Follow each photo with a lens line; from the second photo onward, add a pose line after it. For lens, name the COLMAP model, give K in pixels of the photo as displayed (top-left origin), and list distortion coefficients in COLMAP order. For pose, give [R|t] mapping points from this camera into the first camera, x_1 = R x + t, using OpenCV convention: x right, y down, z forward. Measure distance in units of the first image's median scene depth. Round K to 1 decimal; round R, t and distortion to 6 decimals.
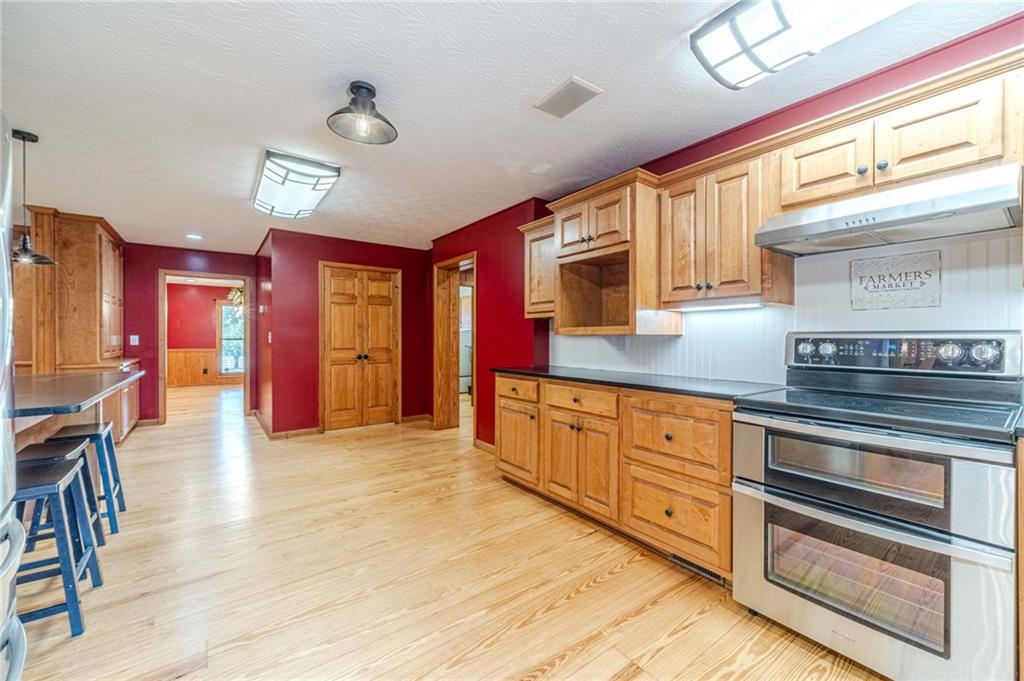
lens RADIAL K [[402.4, 0, 507.8], [0, 402.4, 338.3], [0, 0, 1]] dist [0.000642, -0.000028]
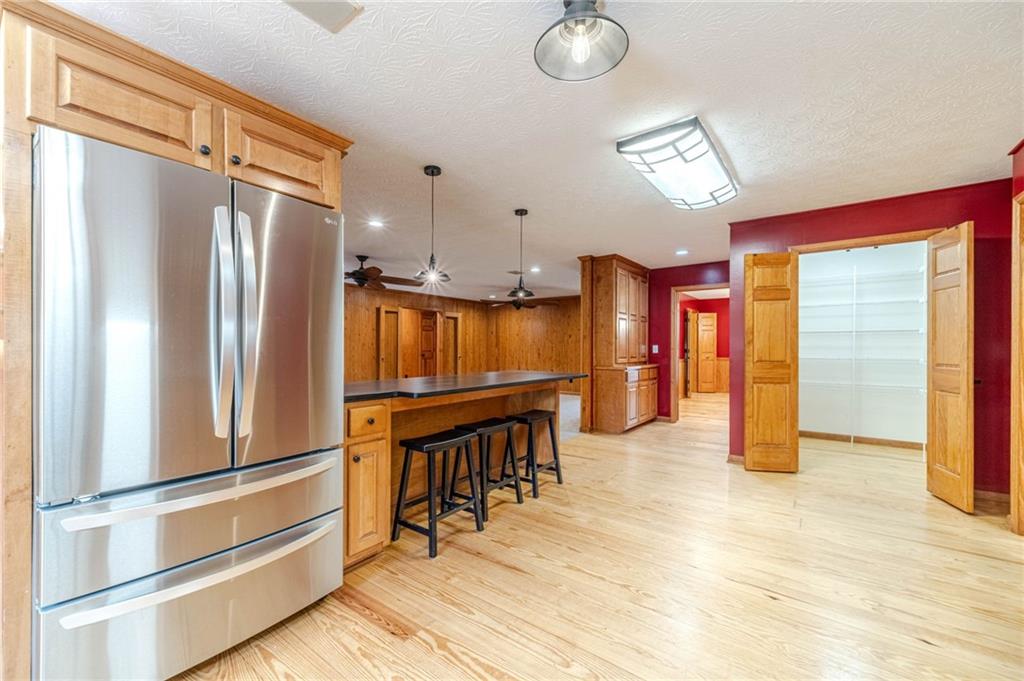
lens RADIAL K [[403.0, 0, 523.7], [0, 403.0, 345.7], [0, 0, 1]] dist [0.000509, -0.000004]
pose [[0.296326, -0.005068, -0.955073, 0.144209], [-0.001765, 0.999981, -0.005854, 0.003107], [0.955085, 0.003421, 0.296311, 0.343221]]
